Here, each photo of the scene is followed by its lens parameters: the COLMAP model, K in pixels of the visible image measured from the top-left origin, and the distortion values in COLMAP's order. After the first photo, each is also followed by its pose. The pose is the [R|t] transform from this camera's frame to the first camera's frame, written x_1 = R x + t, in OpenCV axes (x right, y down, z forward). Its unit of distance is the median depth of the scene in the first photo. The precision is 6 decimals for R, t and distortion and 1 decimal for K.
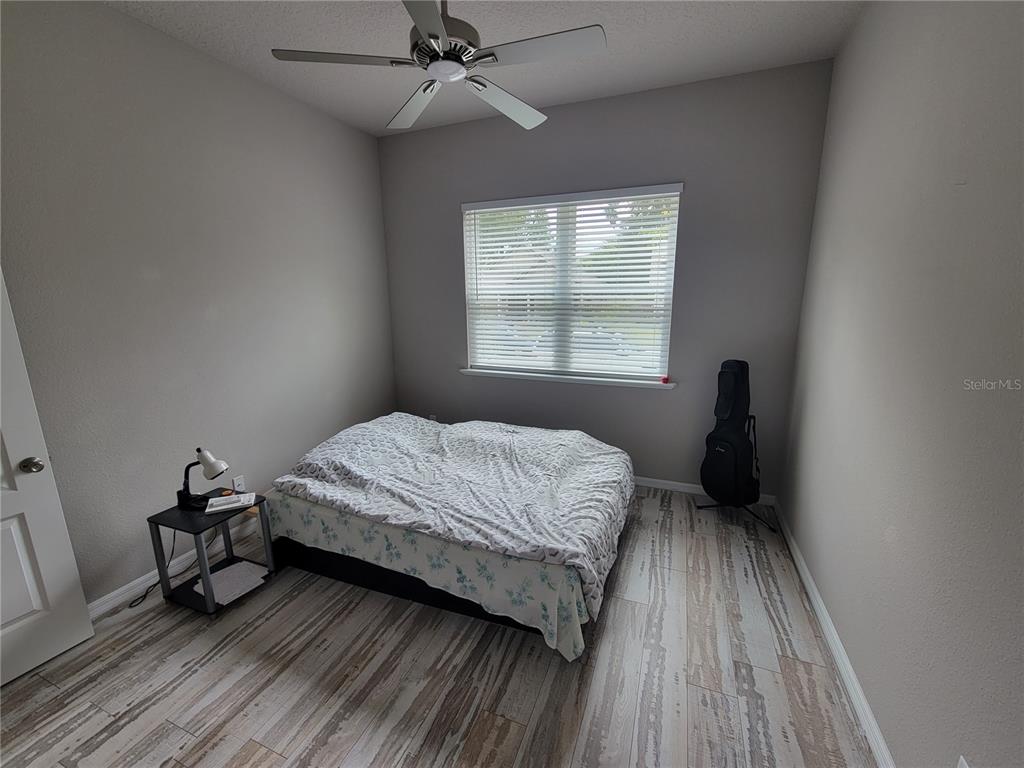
lens RADIAL K [[421.8, 0, 515.0], [0, 421.8, 385.7], [0, 0, 1]] dist [-0.000545, -0.000014]
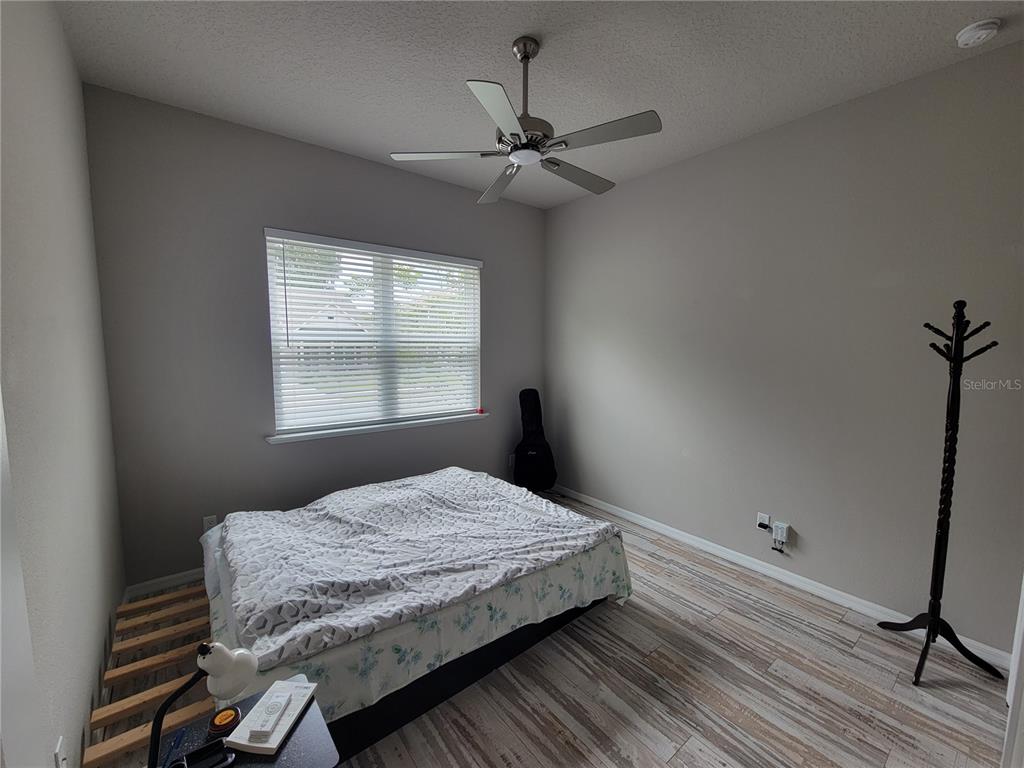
lens RADIAL K [[421.8, 0, 515.0], [0, 421.8, 385.7], [0, 0, 1]] dist [-0.000545, -0.000014]
pose [[0.495995, -0.074024, 0.865164, -0.931894], [0.173728, 0.984674, -0.015349, -0.071124], [-0.850769, 0.157916, 0.501254, 0.393478]]
